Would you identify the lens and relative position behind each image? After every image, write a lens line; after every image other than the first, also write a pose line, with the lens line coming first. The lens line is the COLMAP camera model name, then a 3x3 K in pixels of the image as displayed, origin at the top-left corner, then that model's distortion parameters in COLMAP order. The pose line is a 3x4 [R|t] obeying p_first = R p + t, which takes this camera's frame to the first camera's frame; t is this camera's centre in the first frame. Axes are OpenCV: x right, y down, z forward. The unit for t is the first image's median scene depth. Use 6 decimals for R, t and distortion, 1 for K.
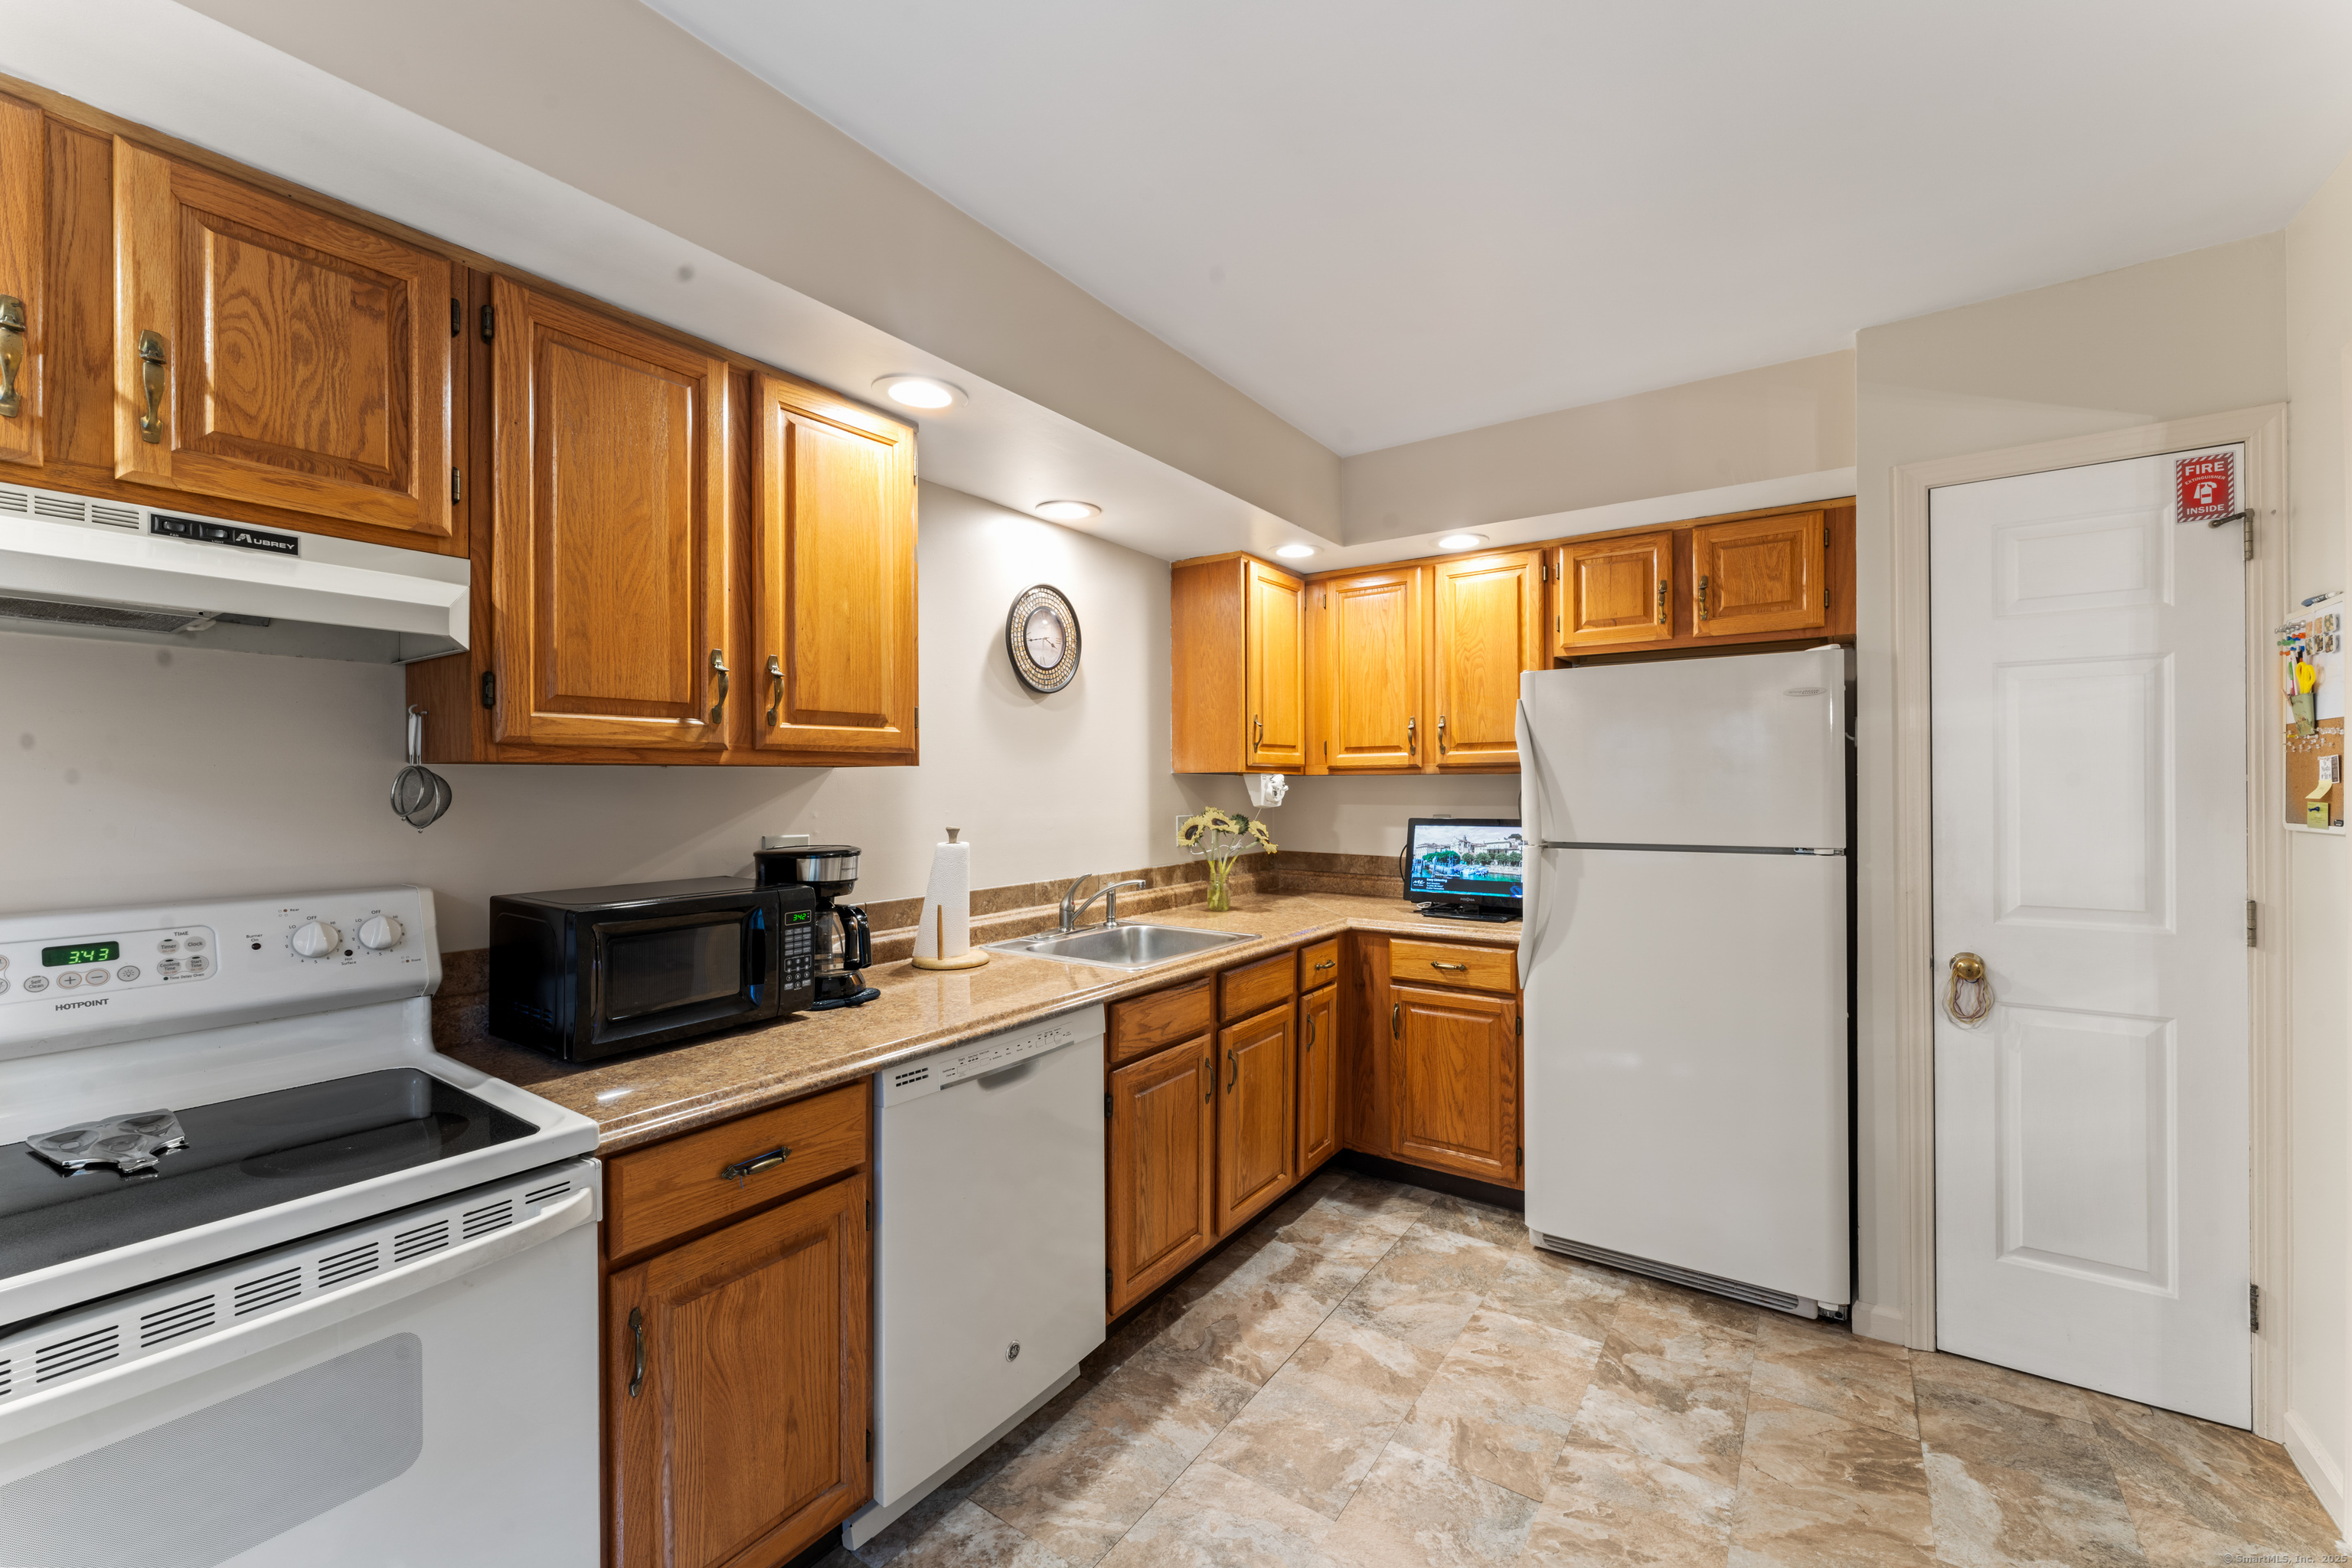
lens RADIAL K [[939.3, 0, 1176.0], [0, 939.3, 784.0], [0, 0, 1]] dist [-0.000008, -0.000180]
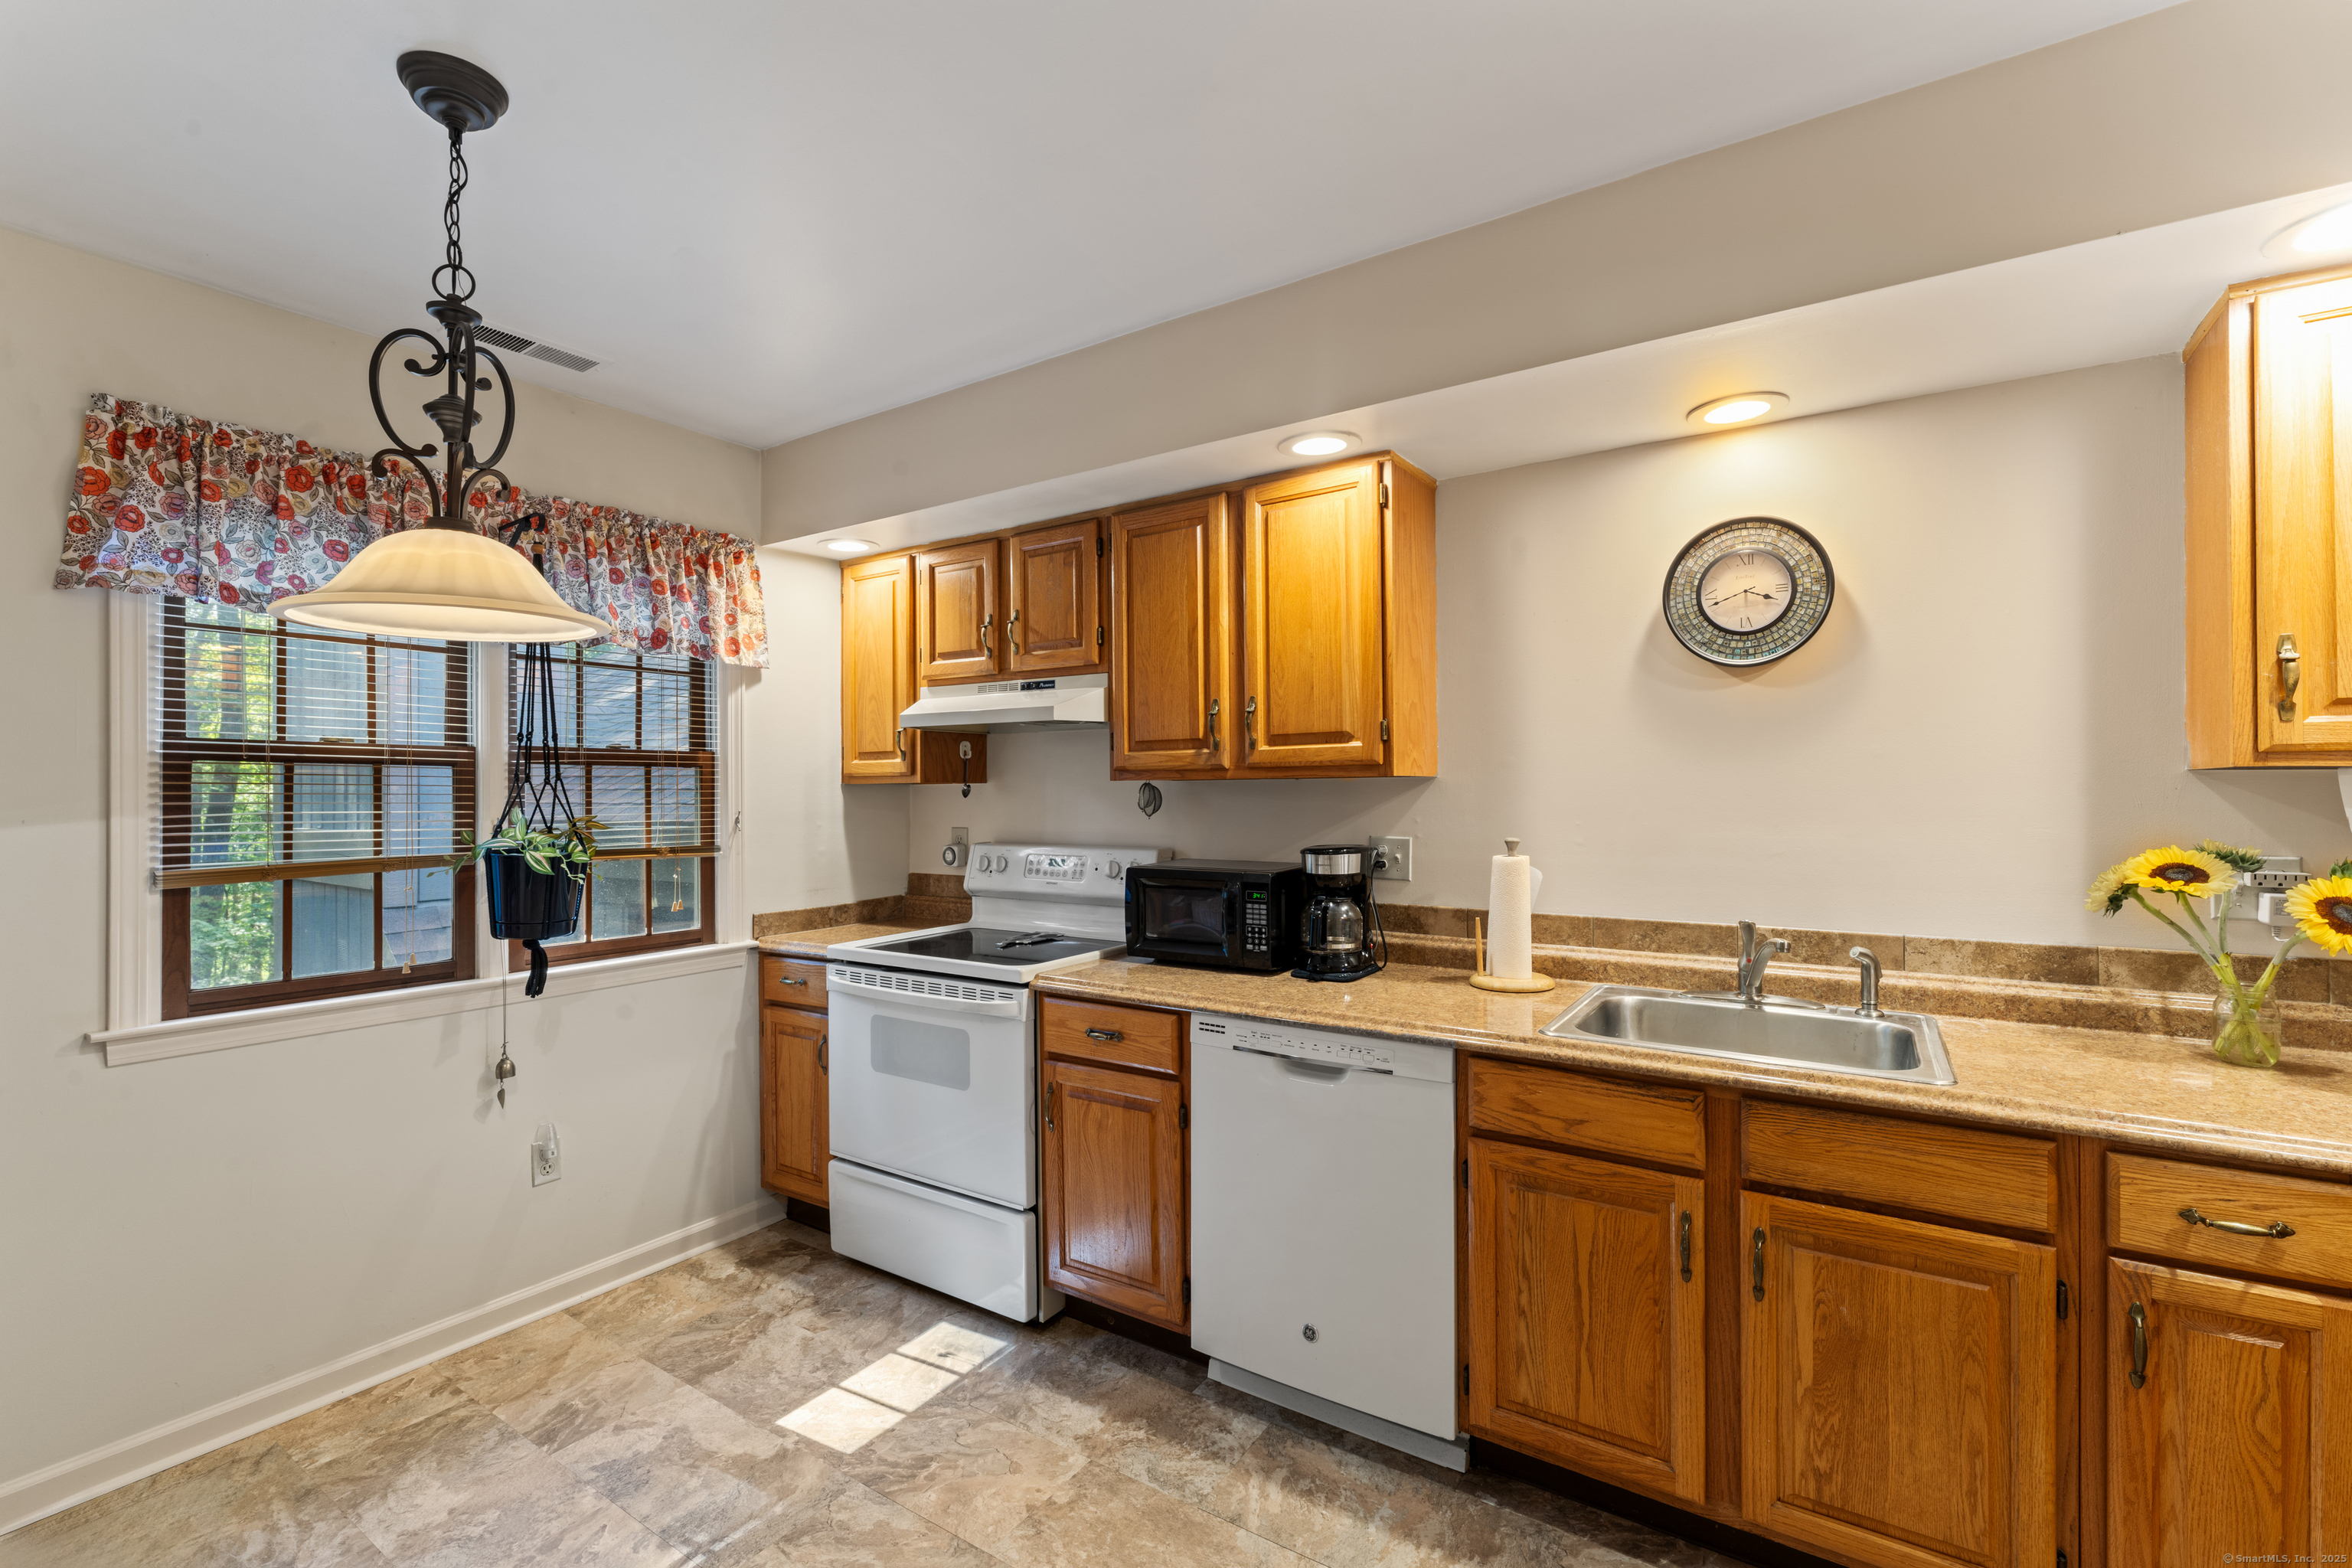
lens RADIAL K [[1016.2, 0, 1185.8], [0, 1016.2, 780.7], [0, 0, 1]] dist [-0.003537, -0.000542]
pose [[0.029805, -0.005586, -0.999540, 0.637599], [0.004727, 0.999974, -0.005447, -0.006381], [0.999545, -0.004563, 0.029831, 0.549267]]
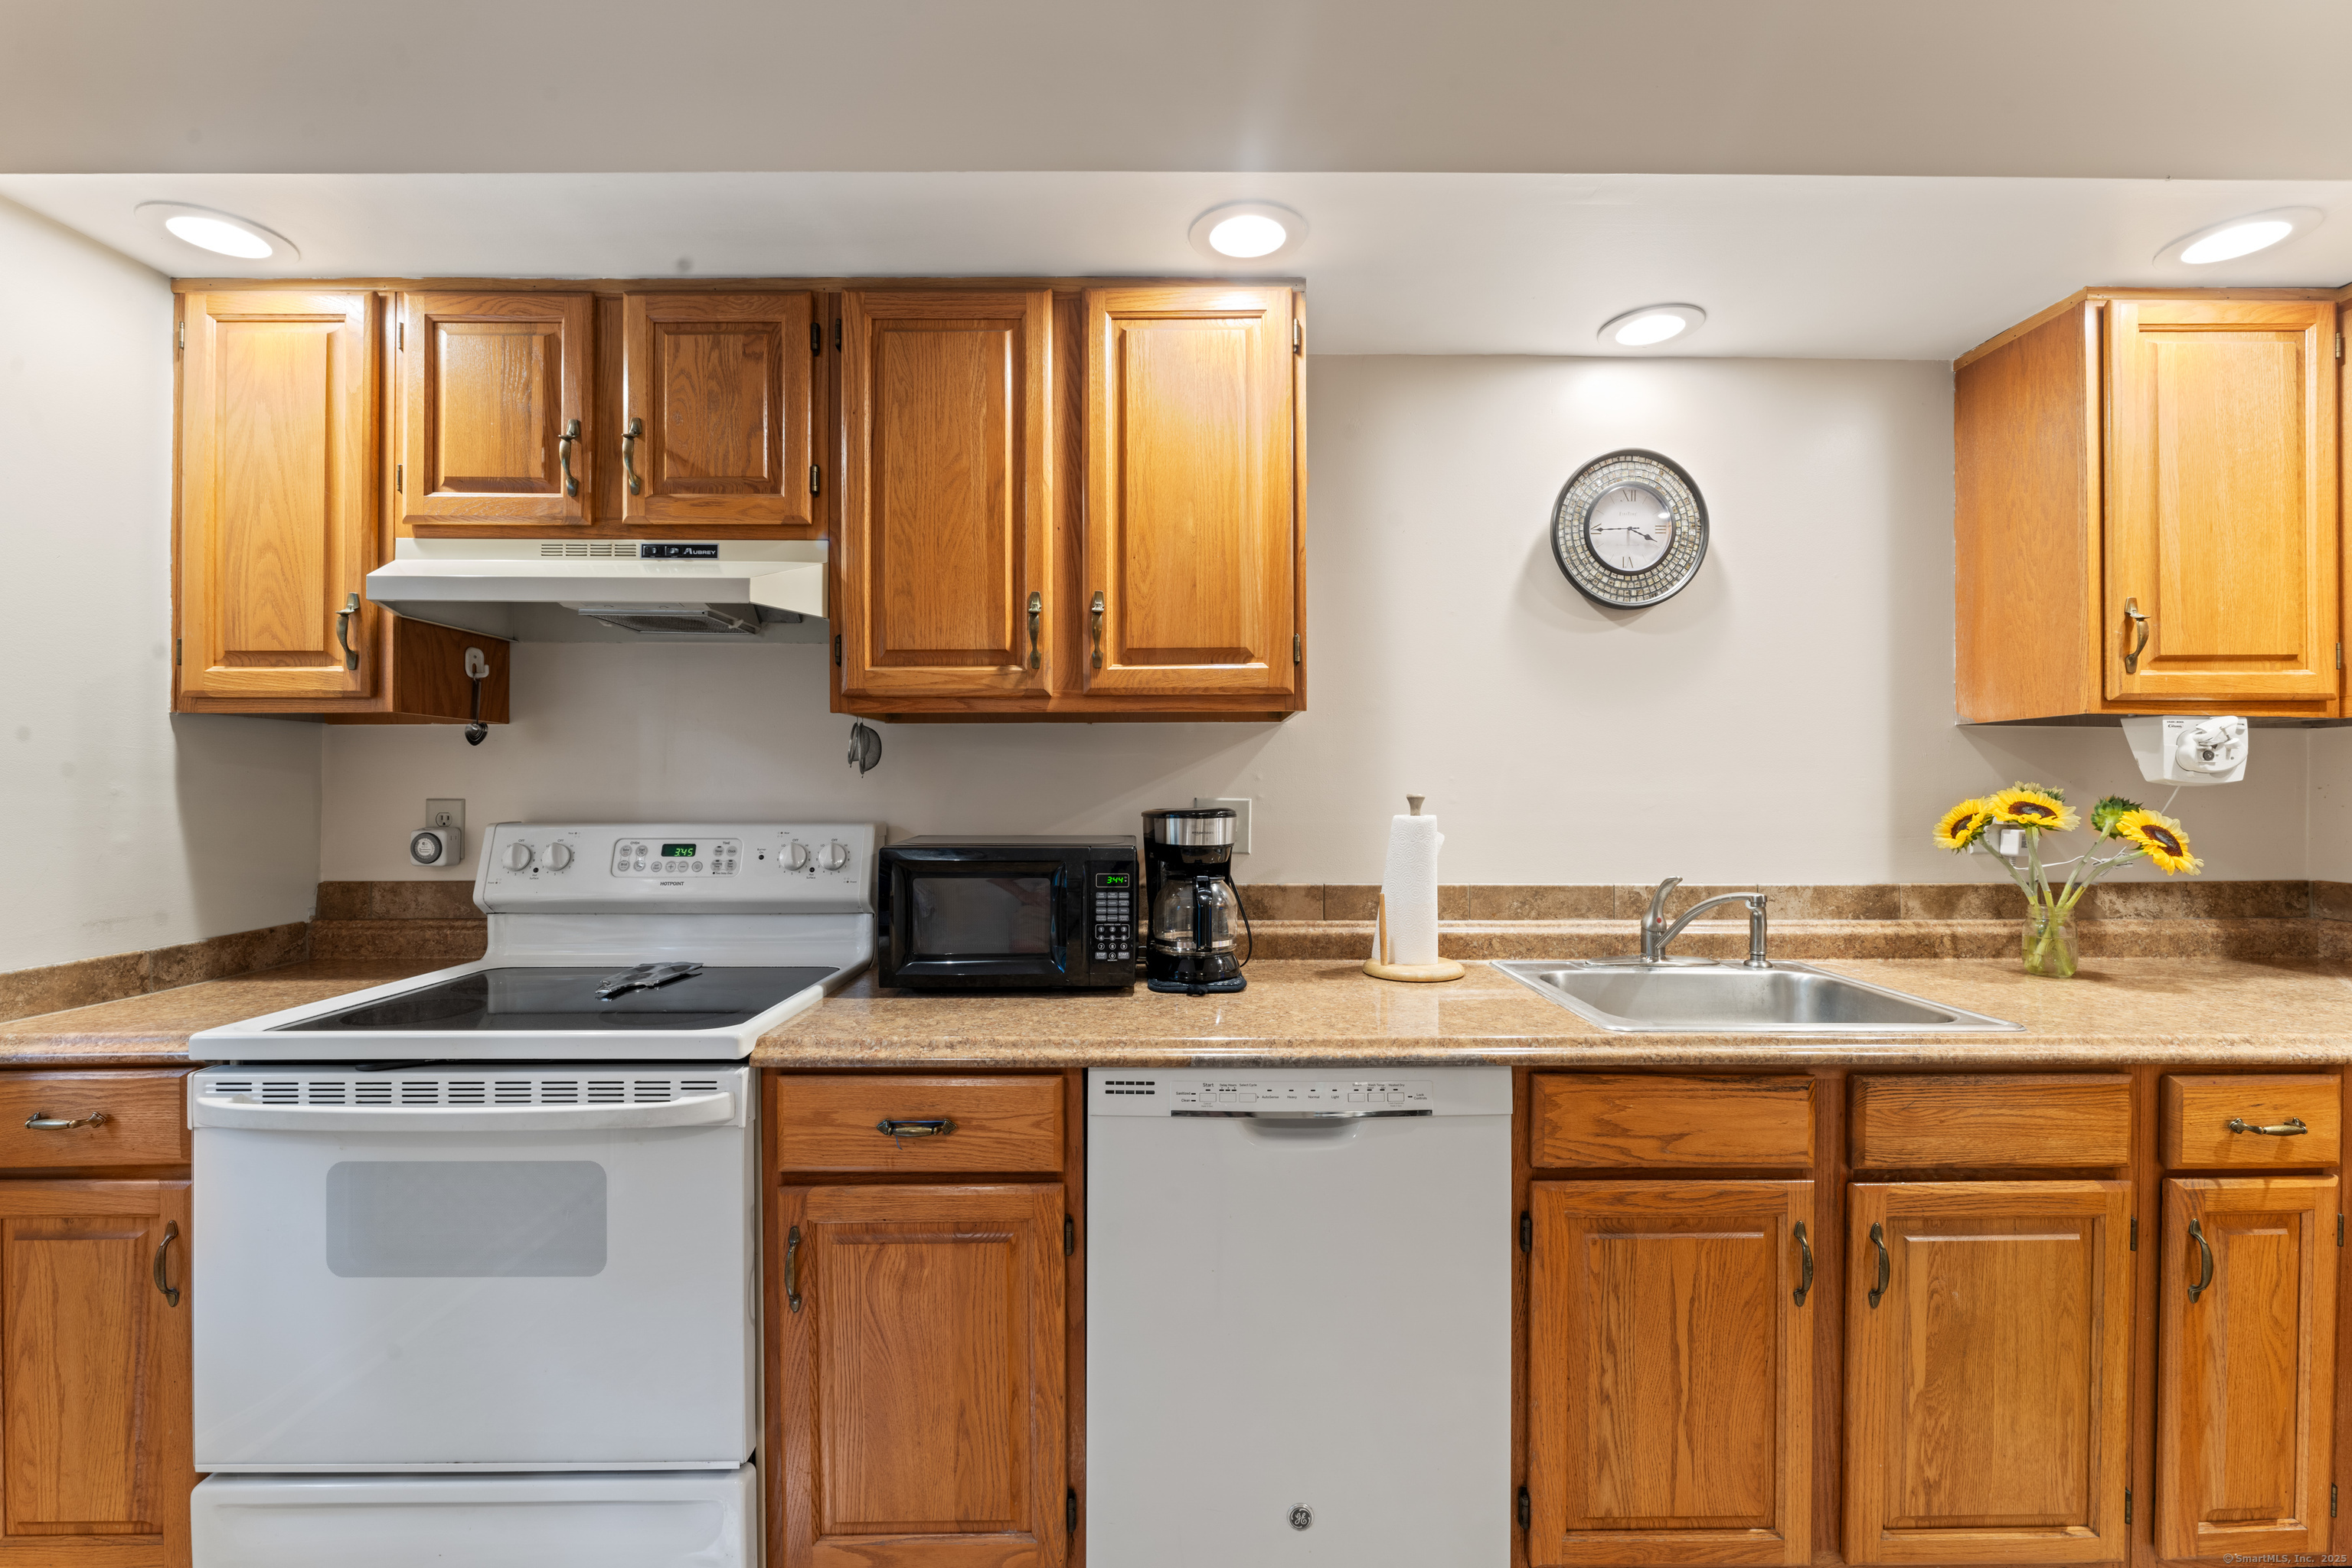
lens RADIAL K [[962.0, 0, 1182.9], [0, 962.0, 784.4], [0, 0, 1]] dist [-0.006429, 0.000380]
pose [[0.582467, -0.000963, -0.812854, 0.241489], [-0.002564, 0.999992, -0.003023, 0.034225], [0.812850, 0.003845, 0.582460, 0.332850]]
